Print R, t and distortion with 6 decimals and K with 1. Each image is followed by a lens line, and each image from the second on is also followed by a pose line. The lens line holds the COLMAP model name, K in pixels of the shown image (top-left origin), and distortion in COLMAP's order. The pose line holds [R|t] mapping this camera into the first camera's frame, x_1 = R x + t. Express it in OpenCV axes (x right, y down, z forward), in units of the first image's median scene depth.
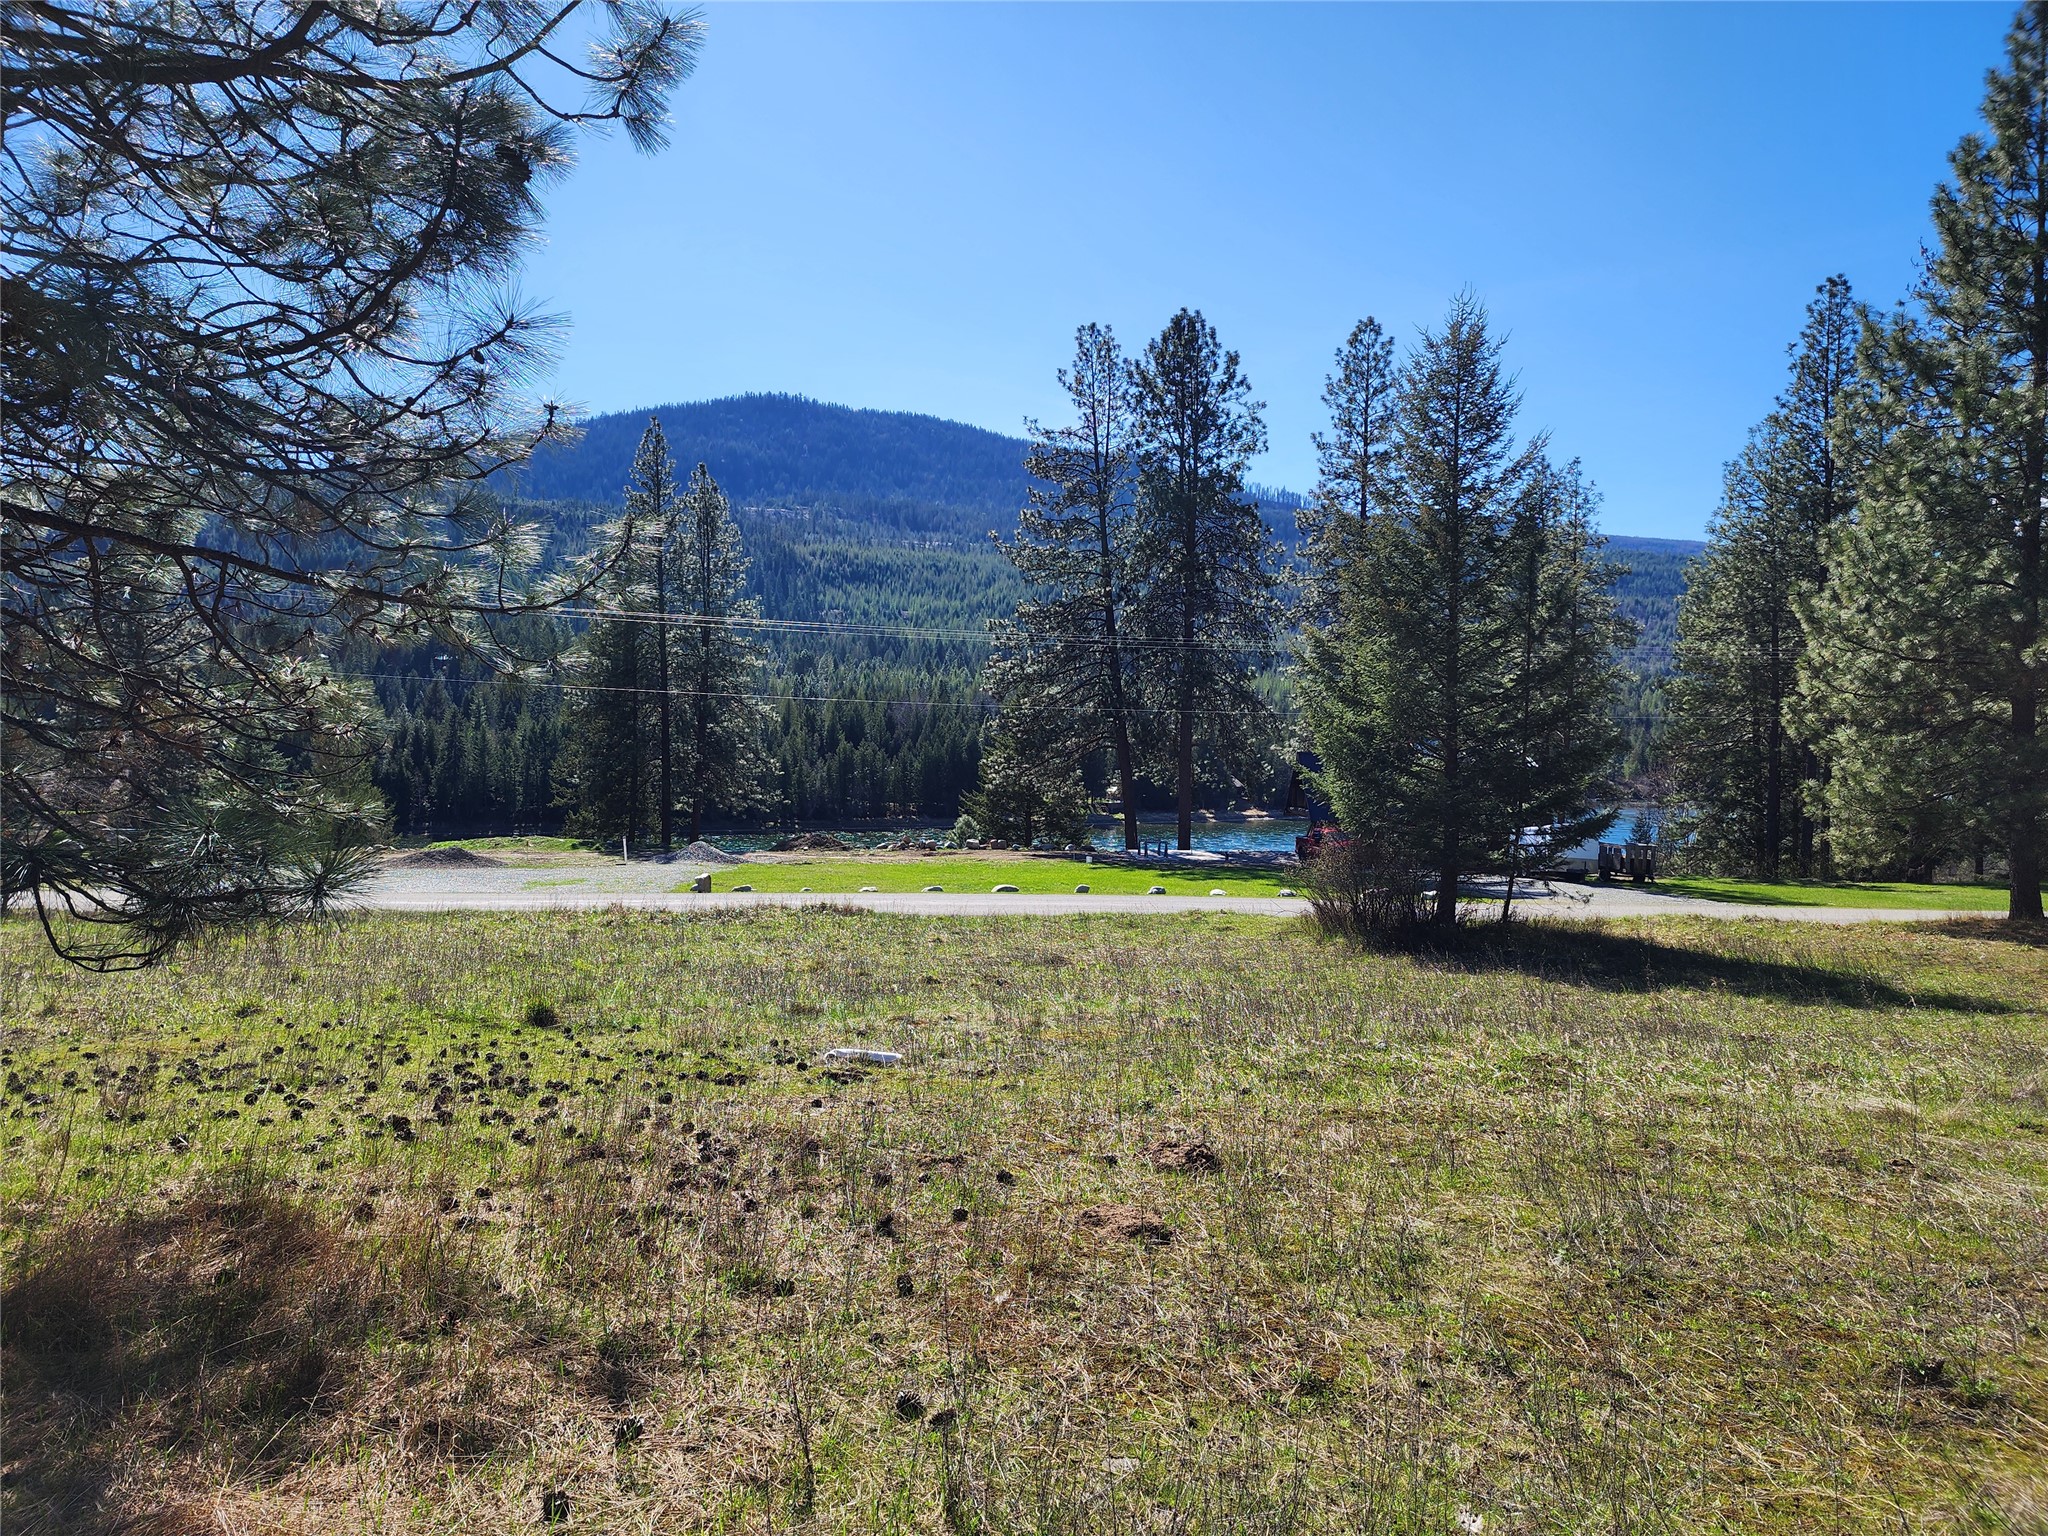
lens RADIAL K [[1355.5, 0, 1019.2], [0, 1355.5, 778.6], [0, 0, 1]] dist [0.090386, -0.073462]
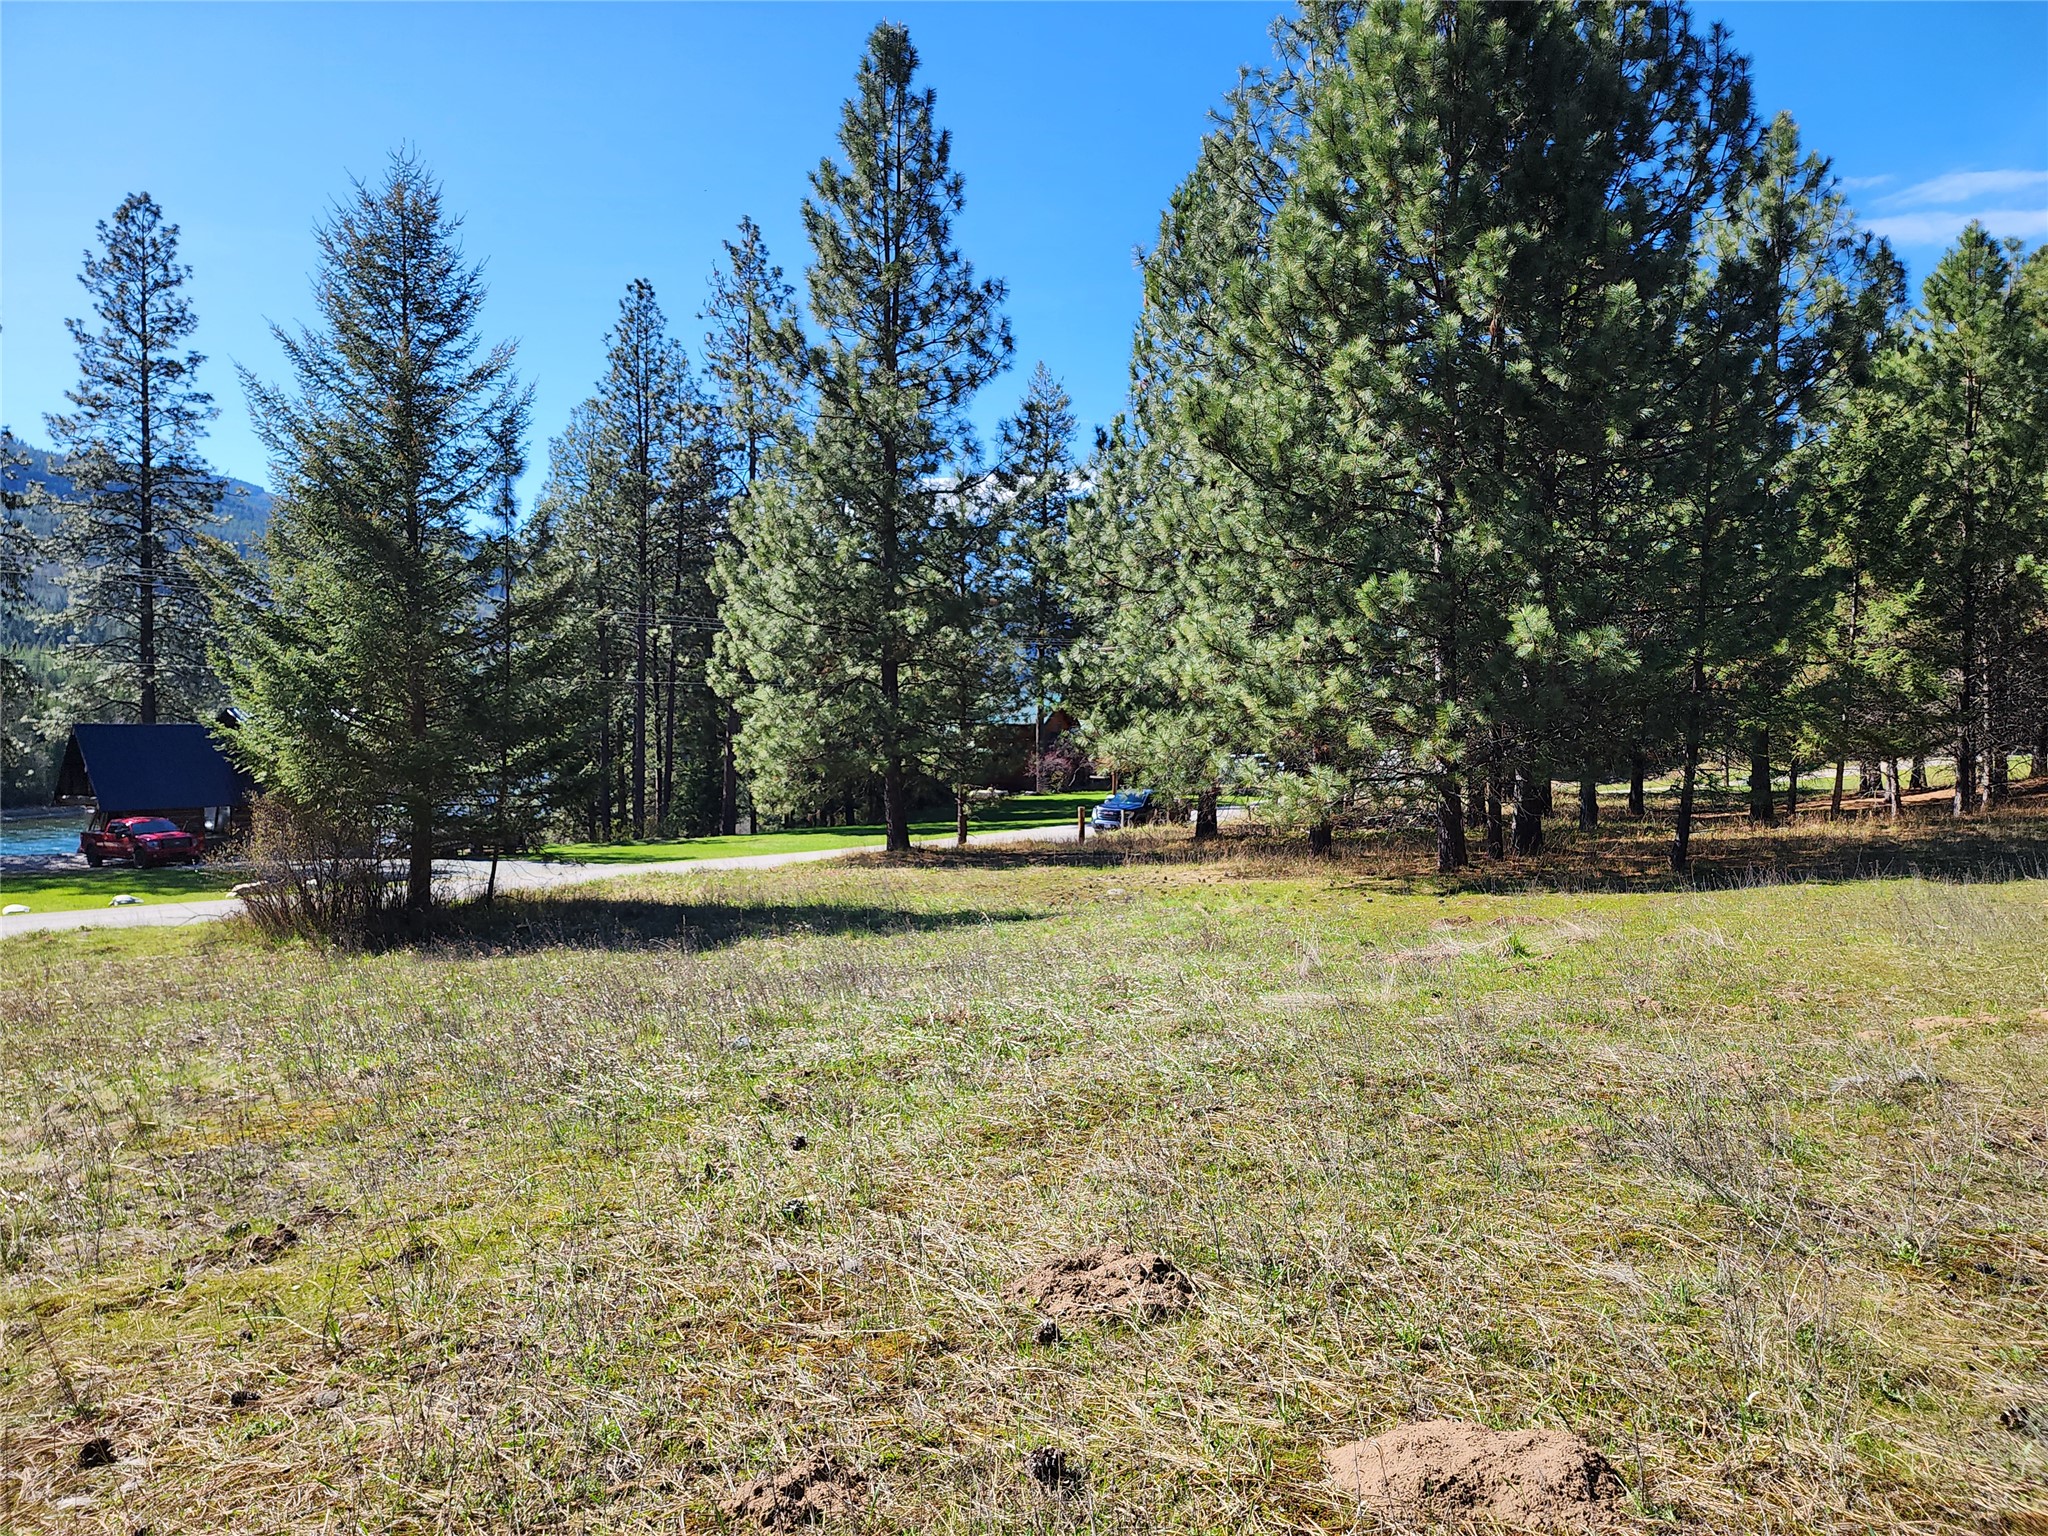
lens RADIAL K [[1377.2, 0, 1024.0], [0, 1377.2, 768.0], [0, 0, 1]] dist [0.083472, -0.078452]
pose [[0.672222, -0.031103, 0.739696, -0.060117], [0.026732, 0.999485, 0.017733, 0.013943], [-0.739867, 0.007852, 0.672708, 0.138648]]
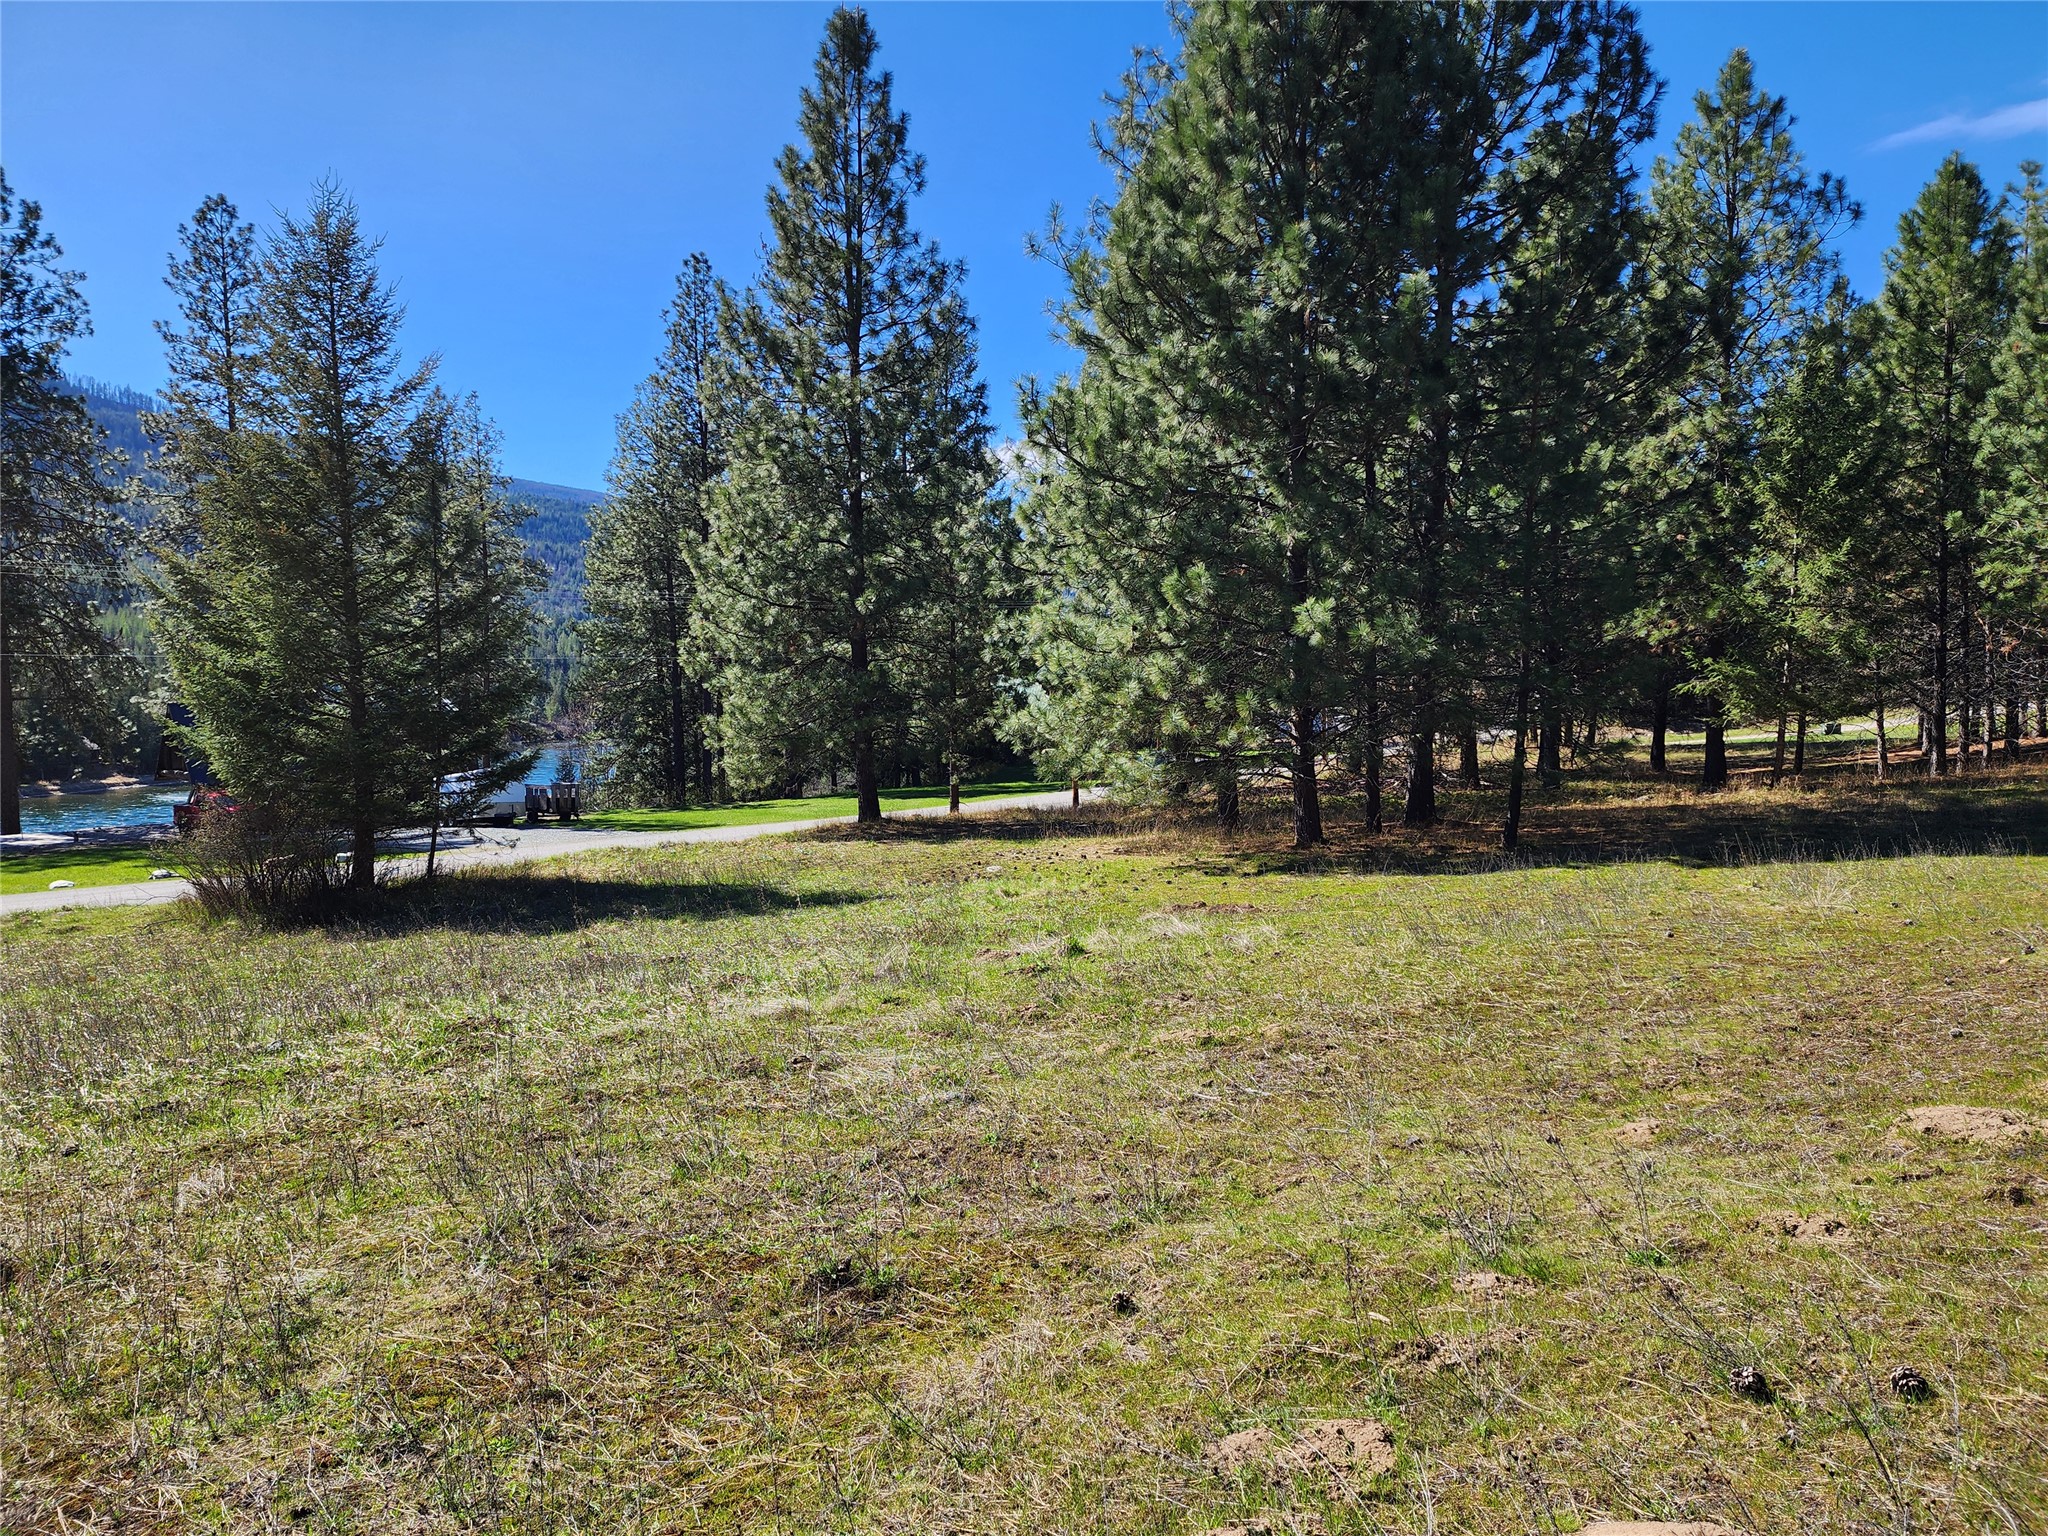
lens RADIAL K [[1377.2, 0, 1021.2], [0, 1377.2, 759.8], [0, 0, 1]] dist [0.109323, -0.109056]
pose [[0.735748, -0.062569, 0.674359, 0.011804], [0.044921, 0.998039, 0.043590, 0.001206], [-0.675765, -0.001779, 0.737115, 0.022079]]
